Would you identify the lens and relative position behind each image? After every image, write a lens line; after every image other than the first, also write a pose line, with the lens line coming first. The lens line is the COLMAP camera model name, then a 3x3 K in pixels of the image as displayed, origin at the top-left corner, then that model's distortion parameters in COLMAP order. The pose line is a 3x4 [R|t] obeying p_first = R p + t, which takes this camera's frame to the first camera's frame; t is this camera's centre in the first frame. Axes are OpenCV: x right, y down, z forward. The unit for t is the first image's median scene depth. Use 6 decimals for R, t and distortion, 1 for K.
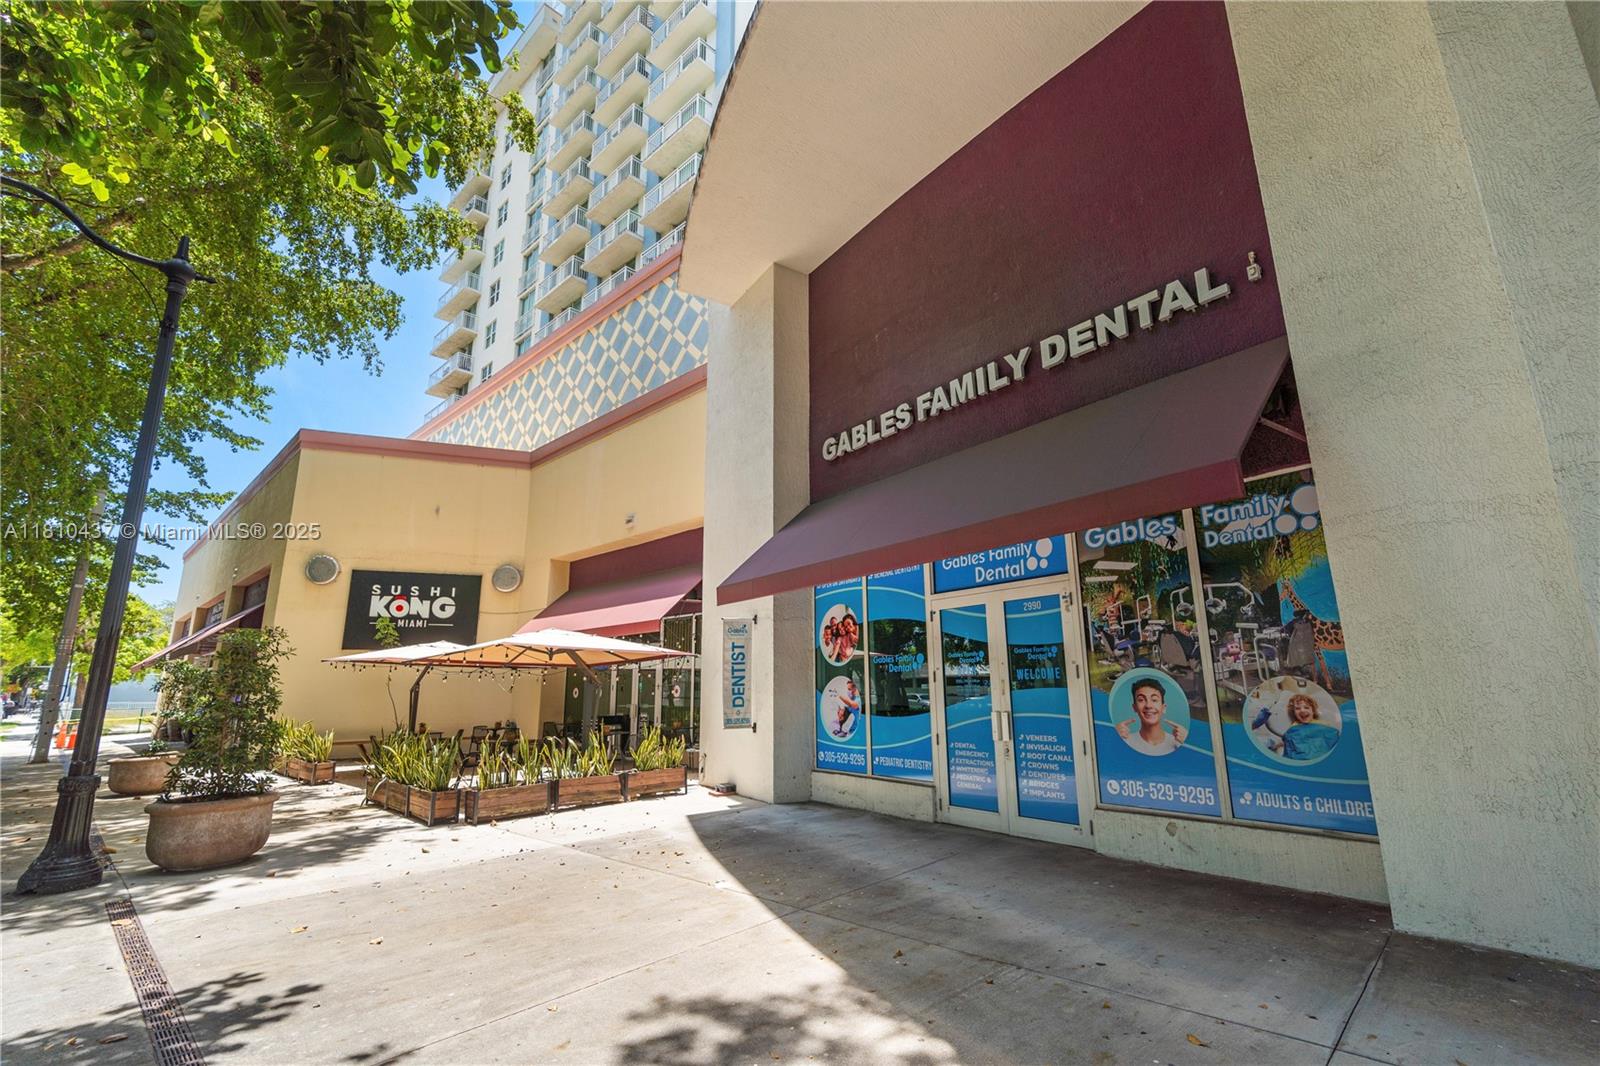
lens RADIAL K [[744.5, 0, 797.0], [0, 744.5, 518.7], [0, 0, 1]] dist [-0.004040, -0.000553]
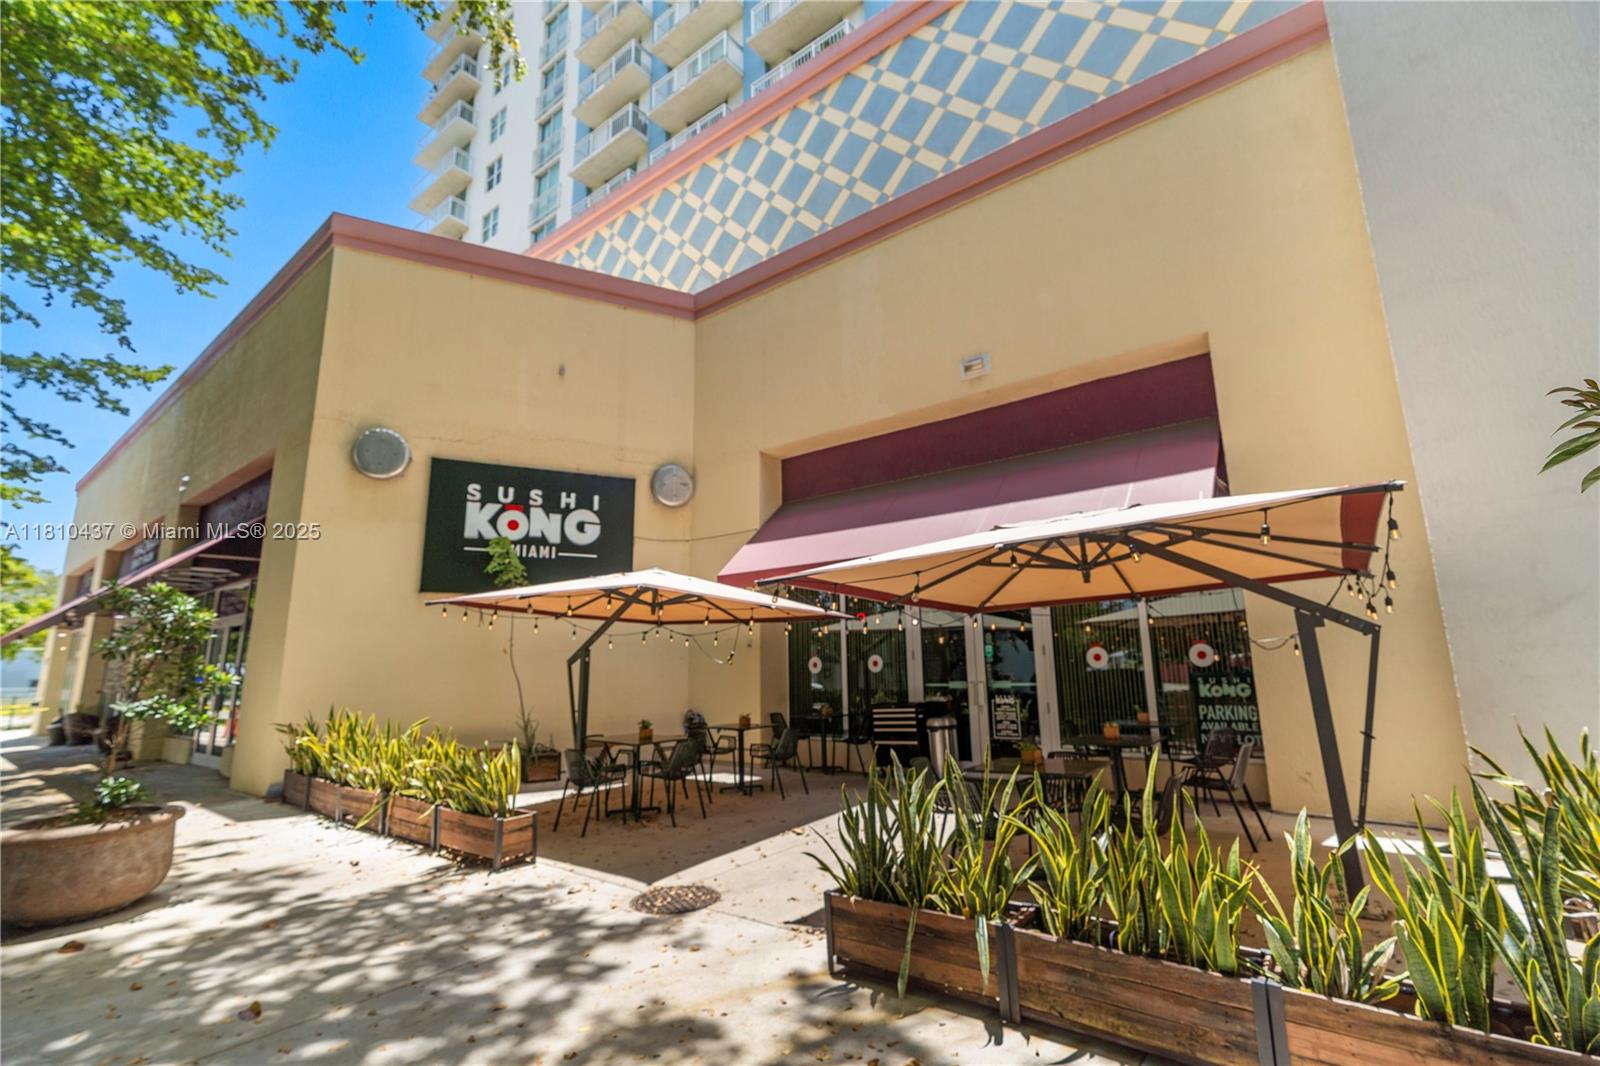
lens RADIAL K [[732.6, 0, 800.4], [0, 732.6, 525.8], [0, 0, 1]] dist [0.000242, -0.000202]
pose [[0.994208, 0.013440, 0.106632, -0.349996], [-0.017137, 0.999281, 0.033823, 0.092176], [-0.106101, -0.035455, 0.993723, 0.374993]]
